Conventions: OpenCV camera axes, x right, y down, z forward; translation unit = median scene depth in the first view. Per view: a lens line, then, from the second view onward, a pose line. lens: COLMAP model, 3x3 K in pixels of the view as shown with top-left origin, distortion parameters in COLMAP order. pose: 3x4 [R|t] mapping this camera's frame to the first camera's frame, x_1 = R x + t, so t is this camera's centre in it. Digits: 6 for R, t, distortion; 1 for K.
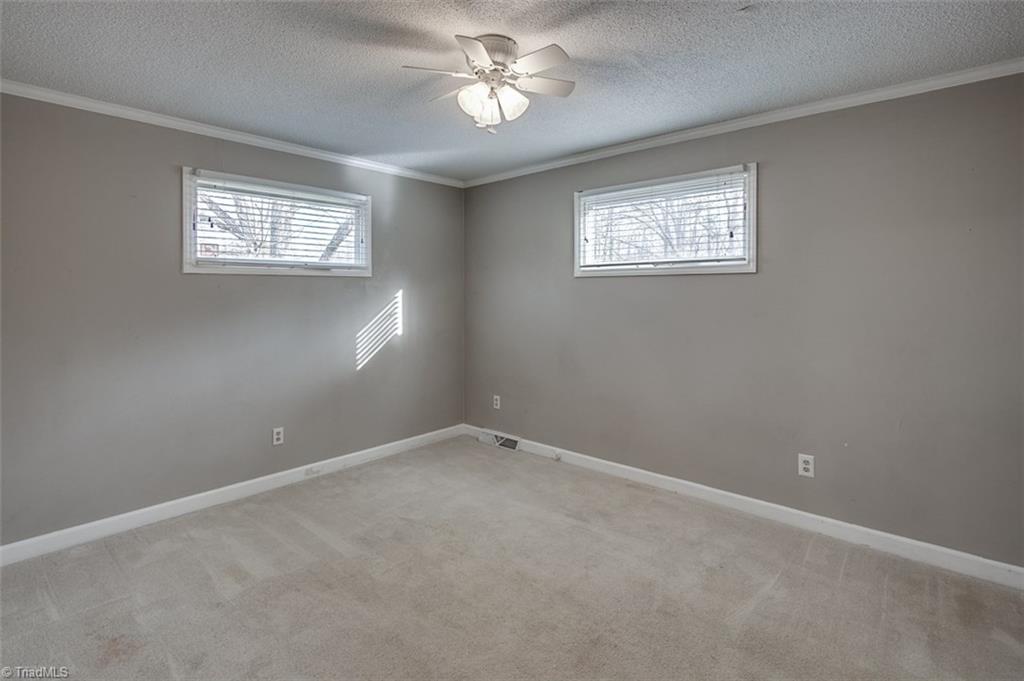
lens RADIAL K [[482.0, 0, 513.5], [0, 482.0, 292.5], [0, 0, 1]] dist [-0.005117, -0.000867]
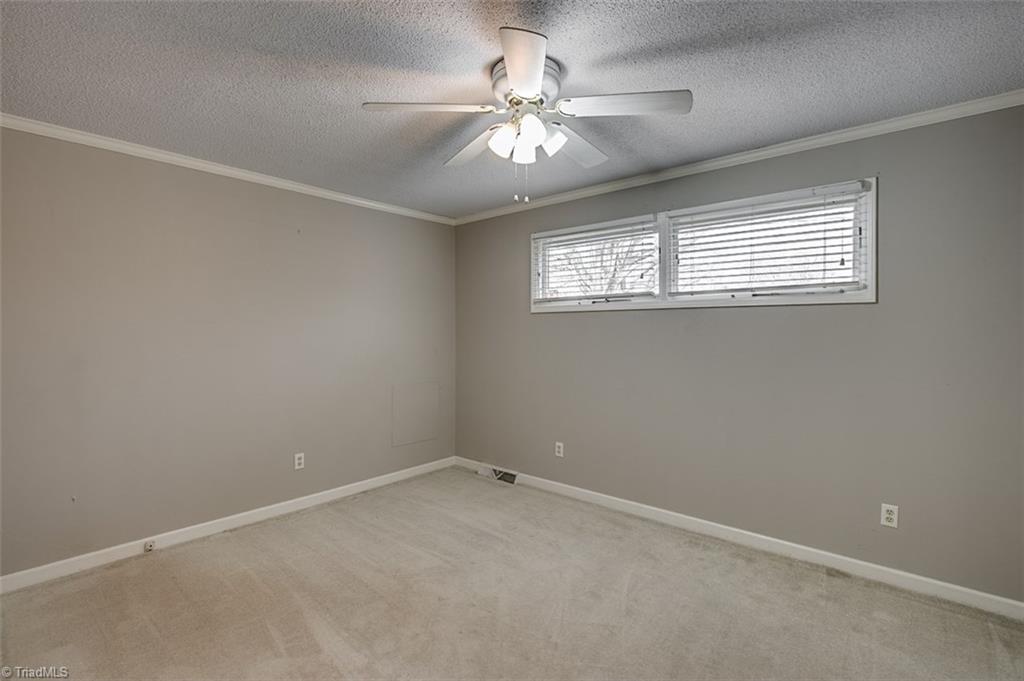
lens RADIAL K [[467.8, 0, 490.7], [0, 467.8, 340.7], [0, 0, 1]] dist [-0.001595, -0.000452]
pose [[0.999880, -0.007326, -0.013663, -0.092730], [0.007684, 0.999623, 0.026357, -0.001718], [0.013465, -0.026459, 0.999559, 0.072305]]
